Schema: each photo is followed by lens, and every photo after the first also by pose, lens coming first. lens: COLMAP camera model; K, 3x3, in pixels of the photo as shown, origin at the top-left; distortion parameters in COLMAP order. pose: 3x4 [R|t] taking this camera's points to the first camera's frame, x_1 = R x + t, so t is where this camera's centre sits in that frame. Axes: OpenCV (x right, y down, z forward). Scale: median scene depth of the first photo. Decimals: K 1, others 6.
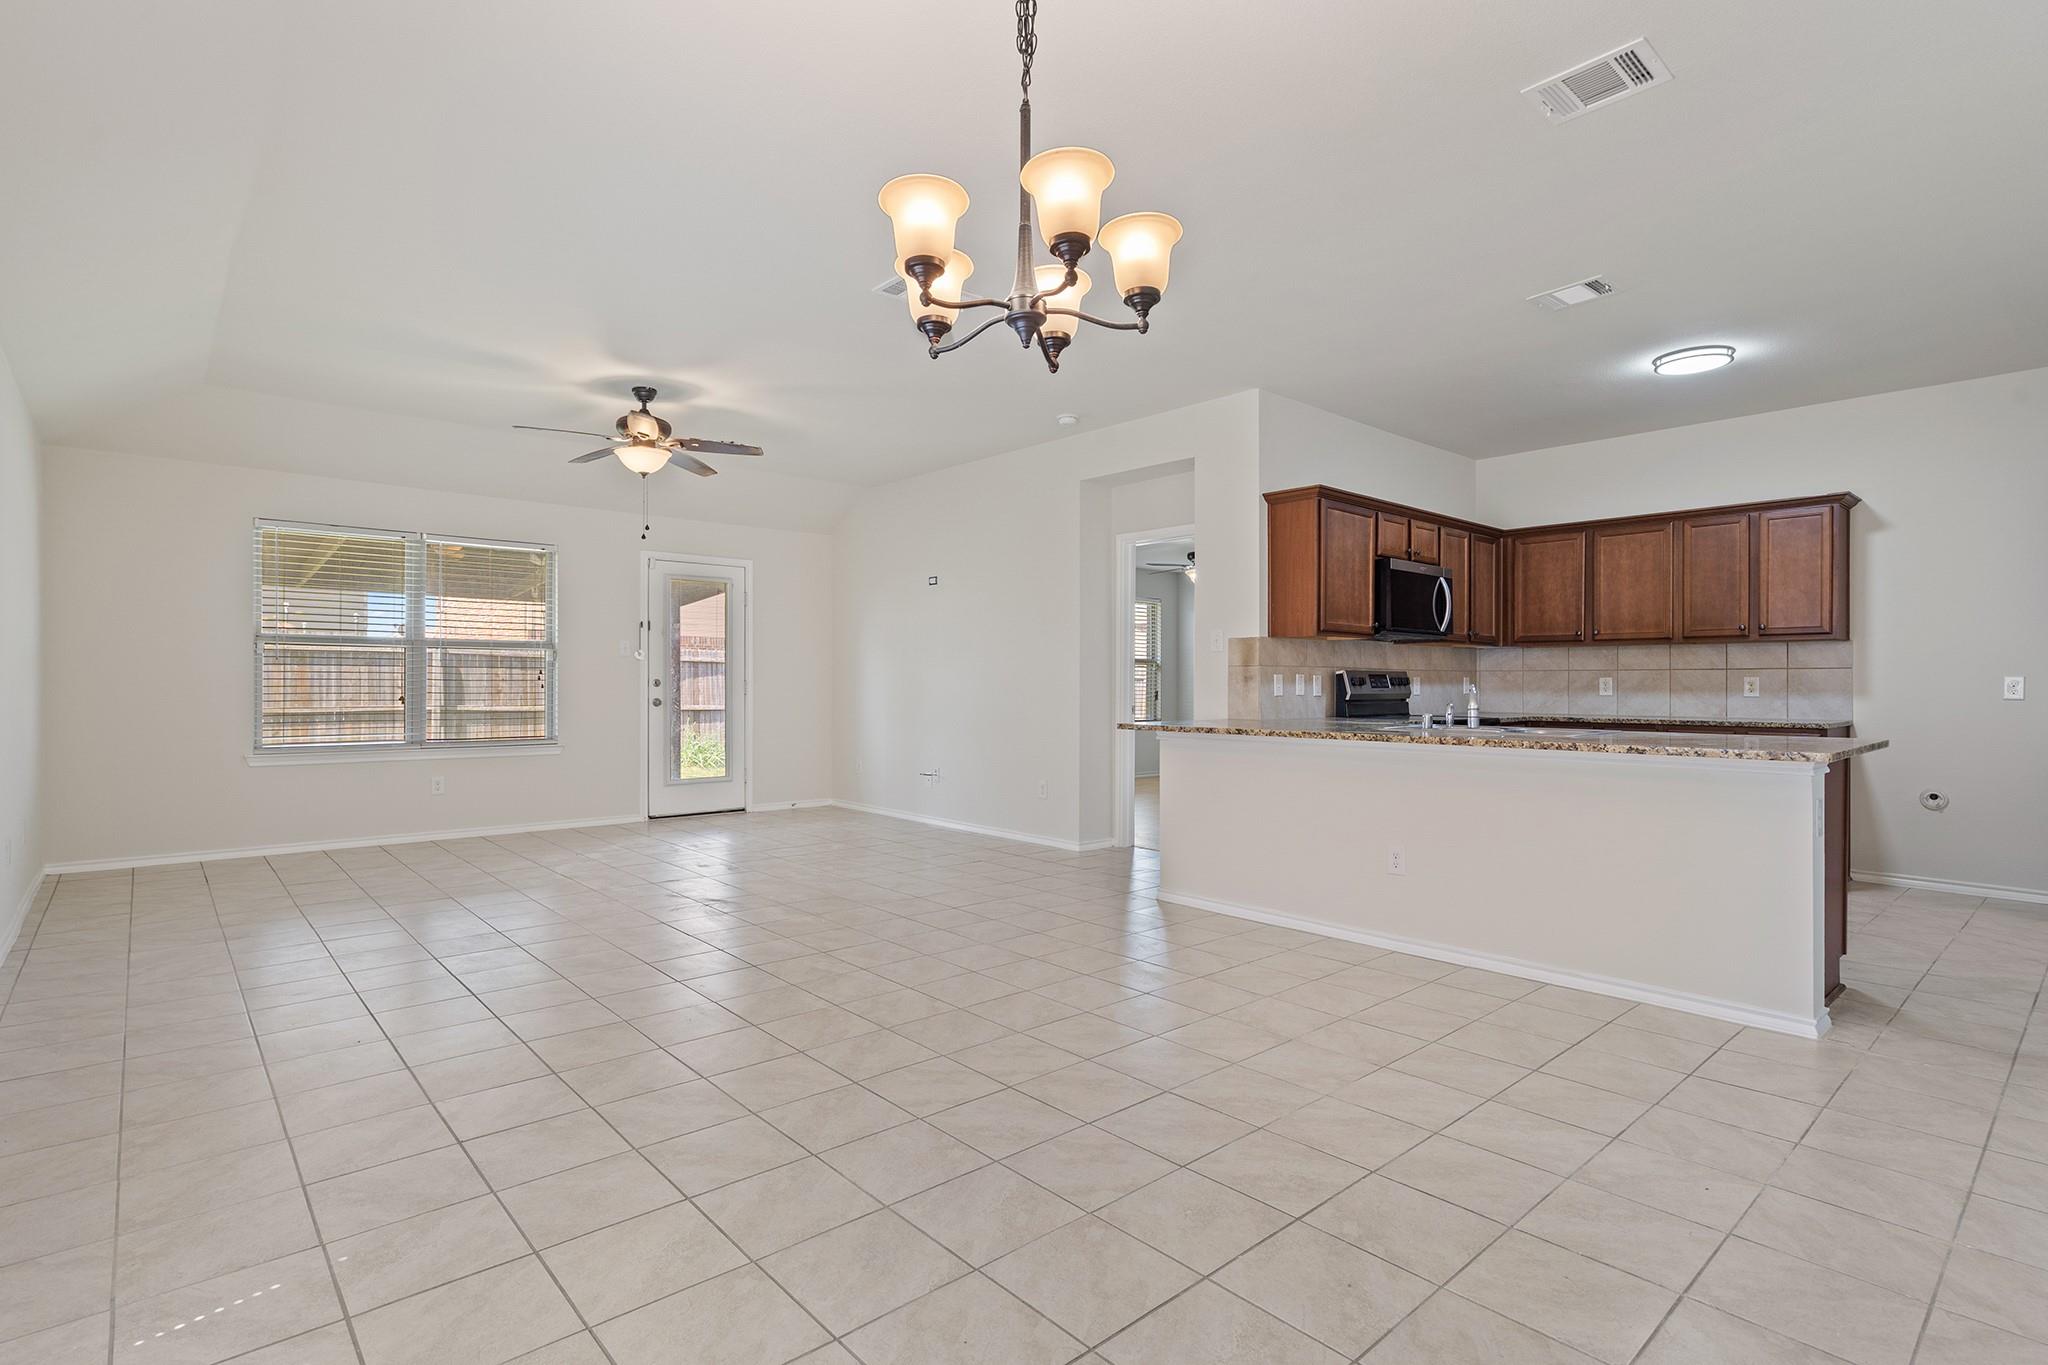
lens RADIAL K [[992.2, 0, 1024.0], [0, 992.2, 682.5], [0, 0, 1]] dist [-0.000051, 0.000495]
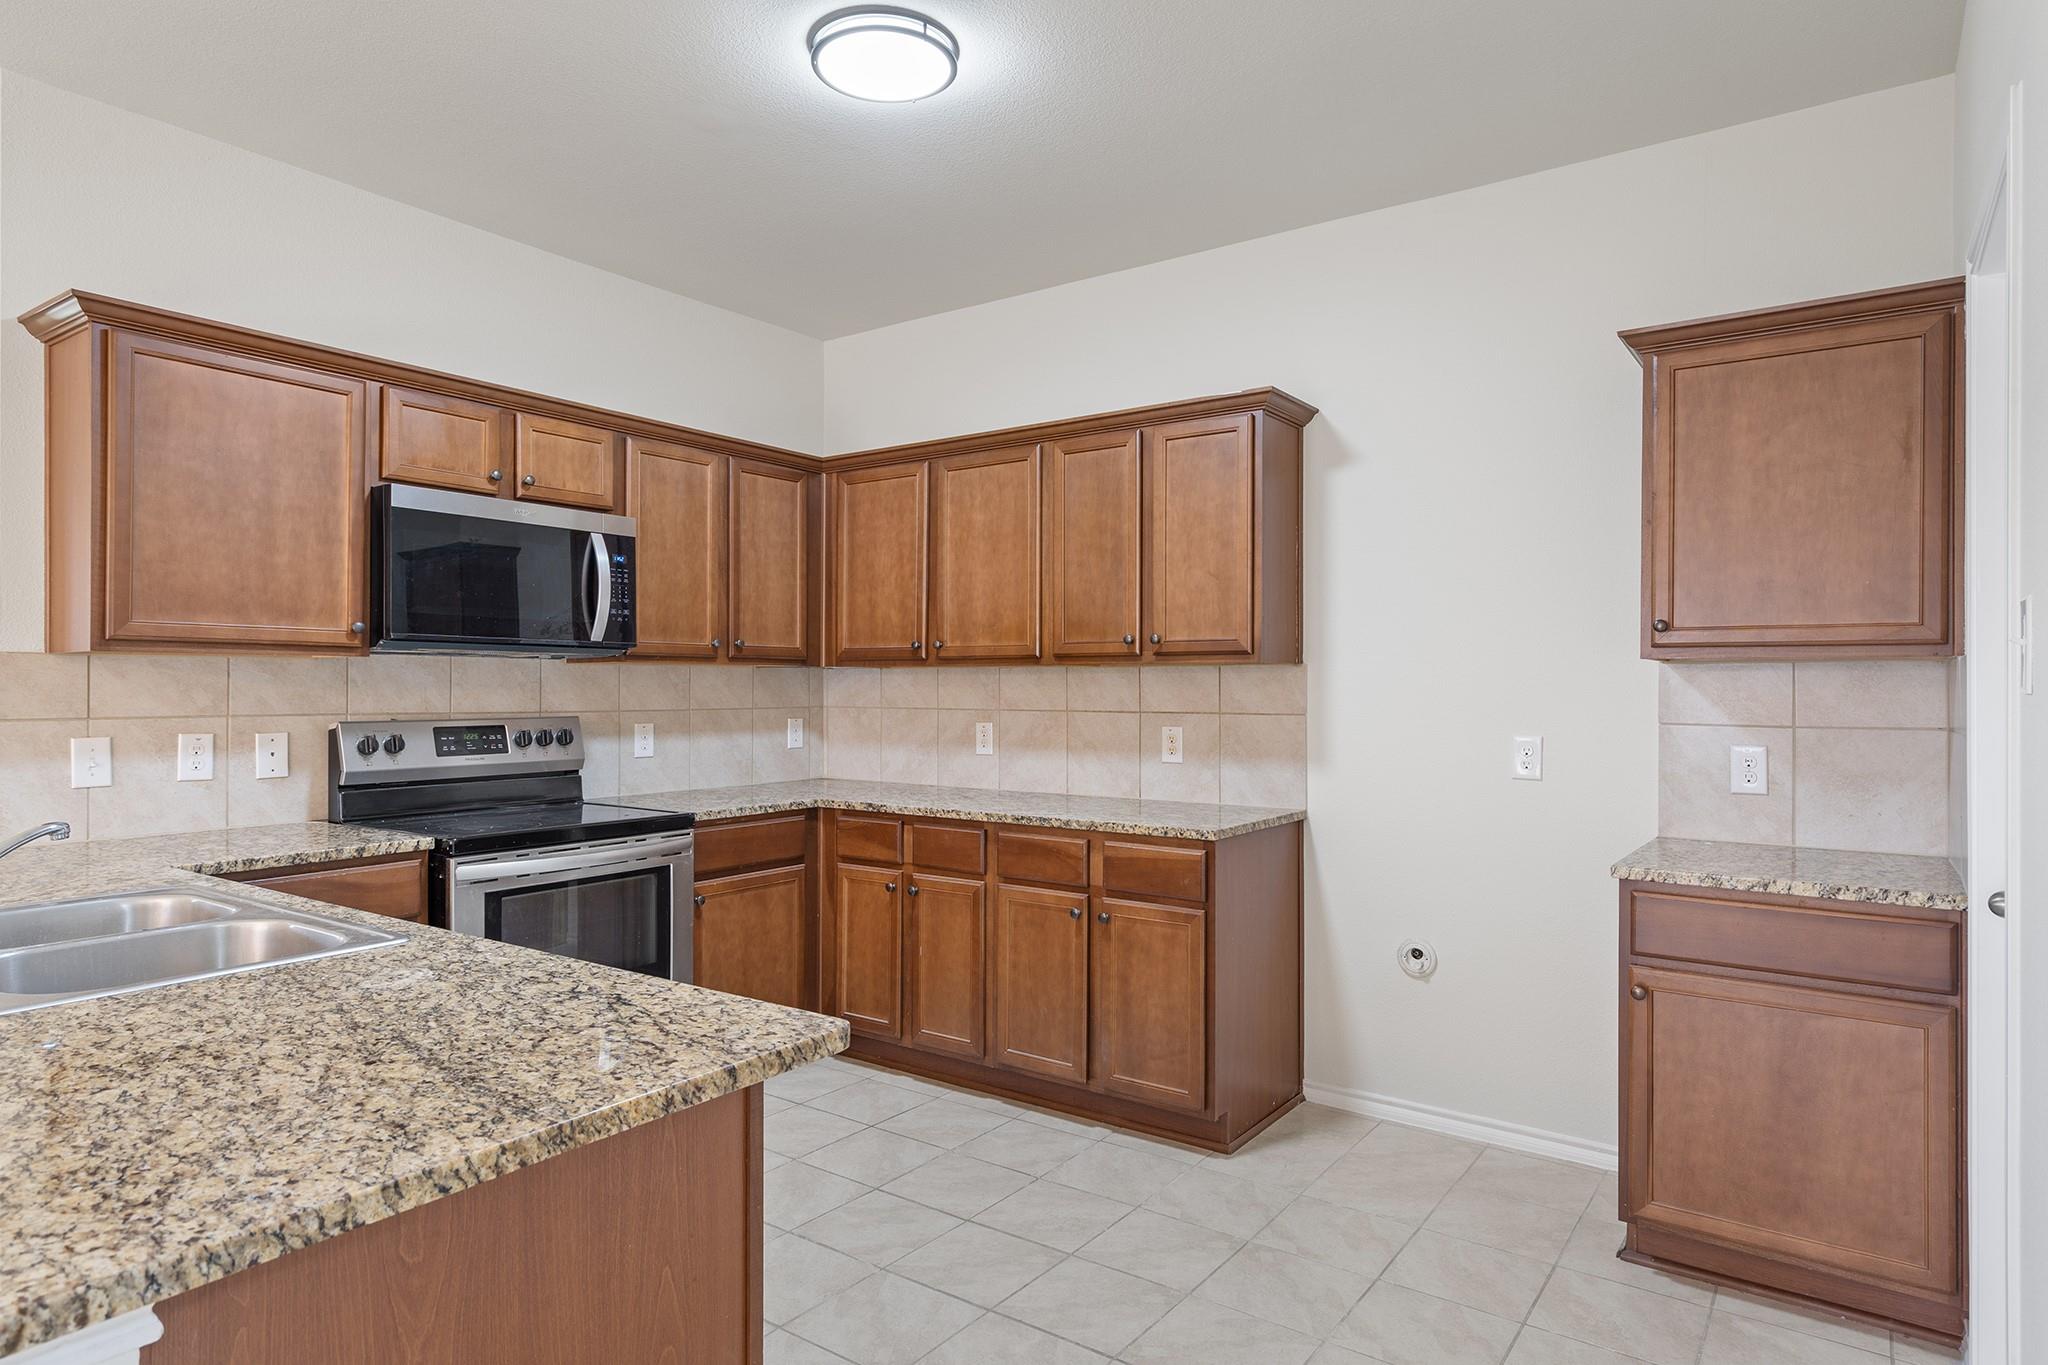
lens RADIAL K [[1165.0, 0, 1024.0], [0, 1165.0, 682.5], [0, 0, 1]] dist [0.003219, 0.000750]
pose [[0.975261, 0.000397, 0.221057, 0.514476], [0.000134, 0.999997, -0.002384, -0.029574], [-0.221058, 0.002354, 0.975258, 0.385114]]
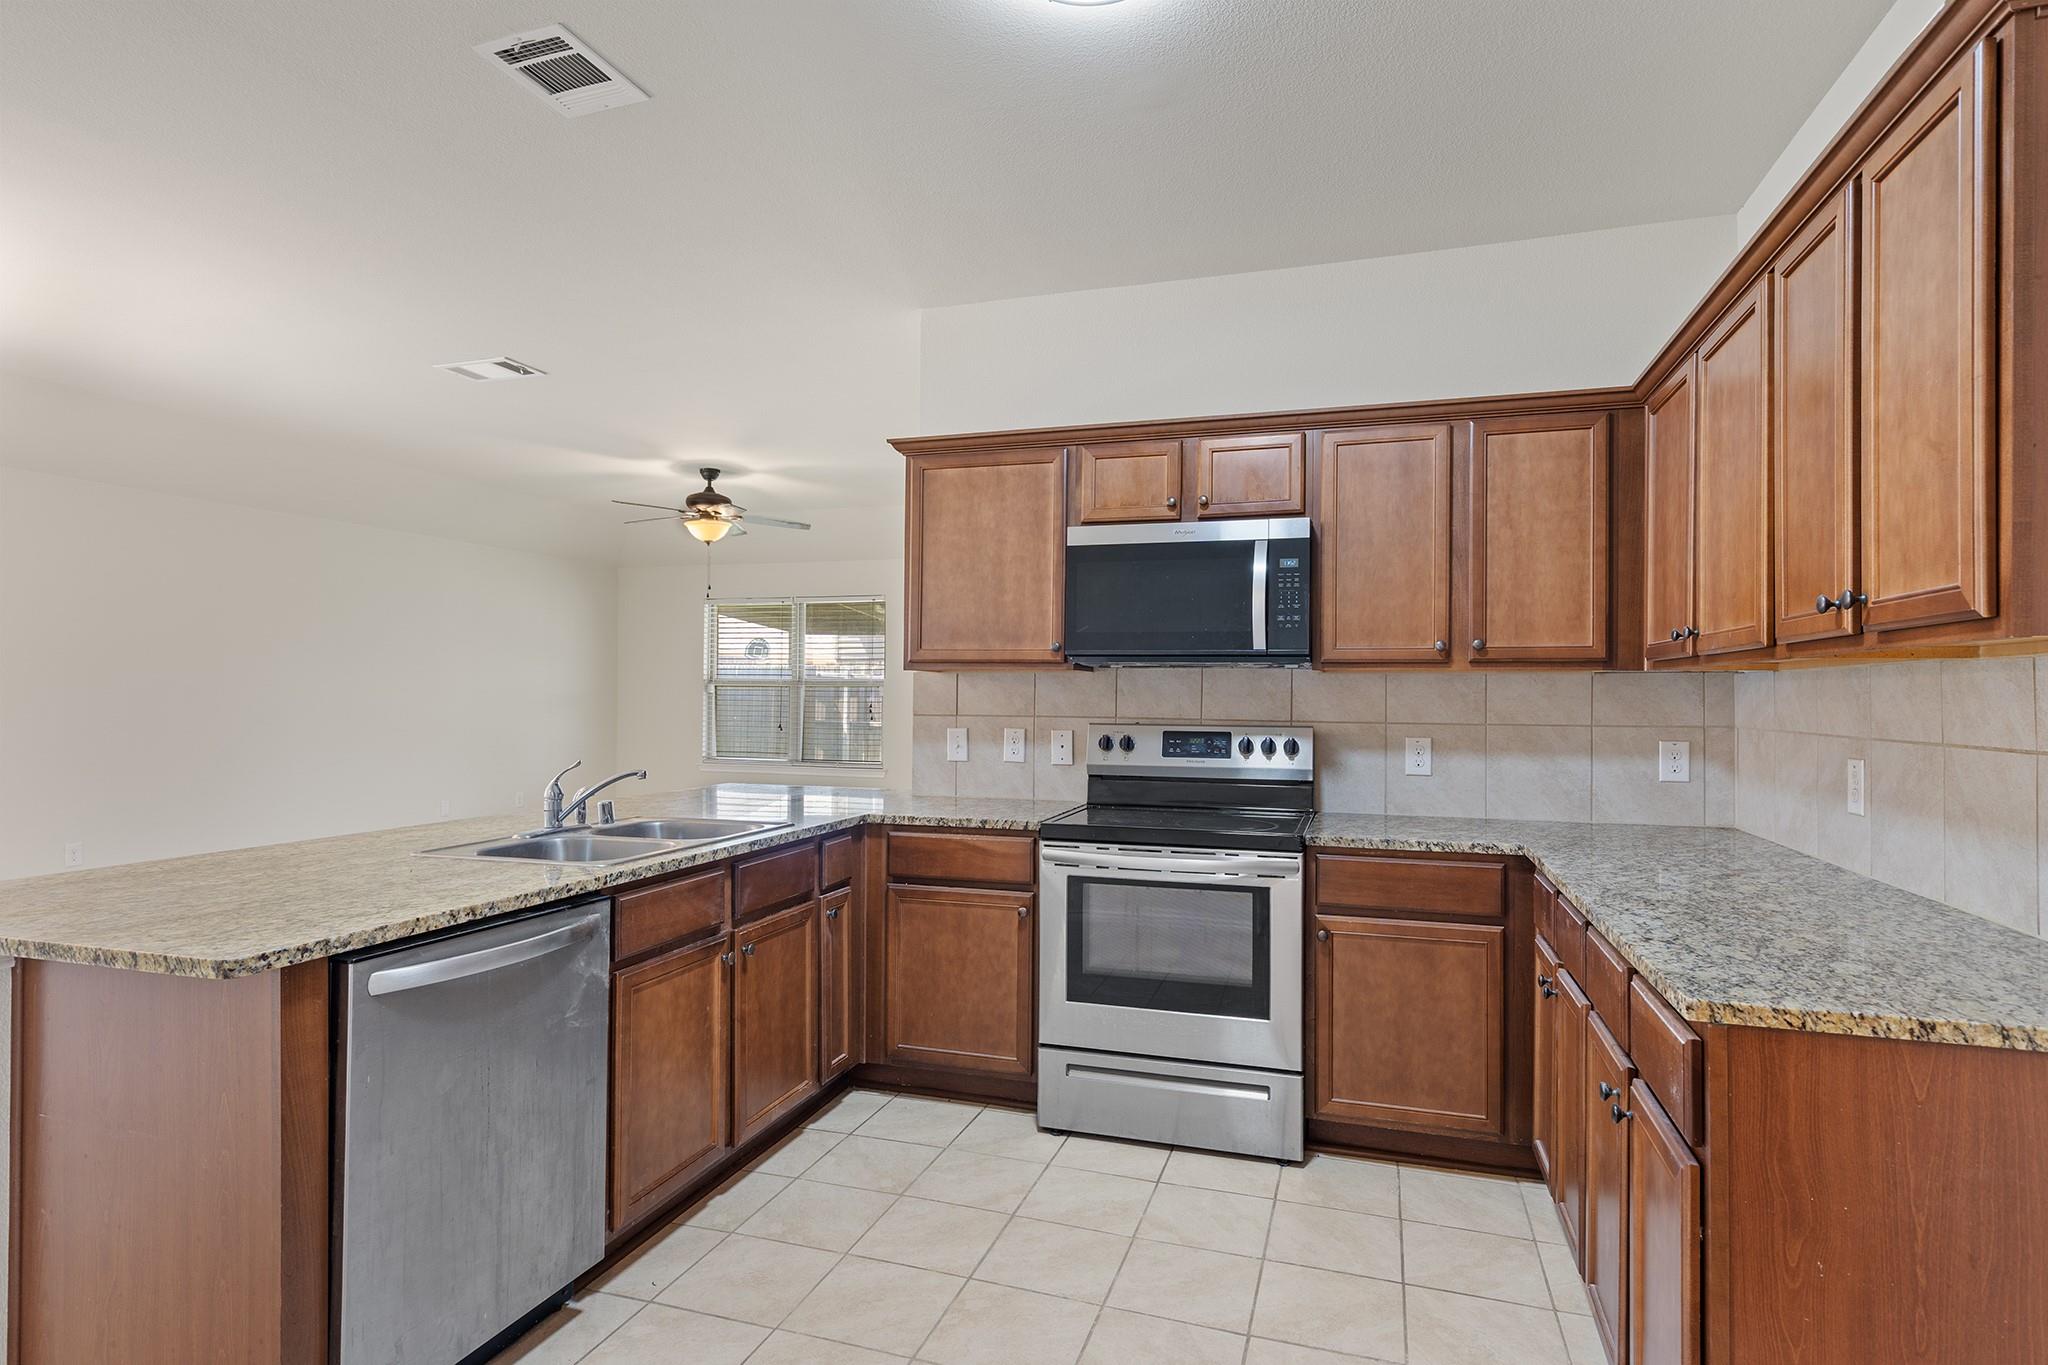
lens RADIAL K [[1069.8, 0, 1024.0], [0, 1069.8, 682.5], [0, 0, 1]] dist [-0.000005, 0.000503]
pose [[0.506646, -0.008437, -0.862113, 0.842164], [-0.005248, 0.999903, -0.012870, -0.027960], [0.862138, 0.011045, 0.506553, 0.642470]]
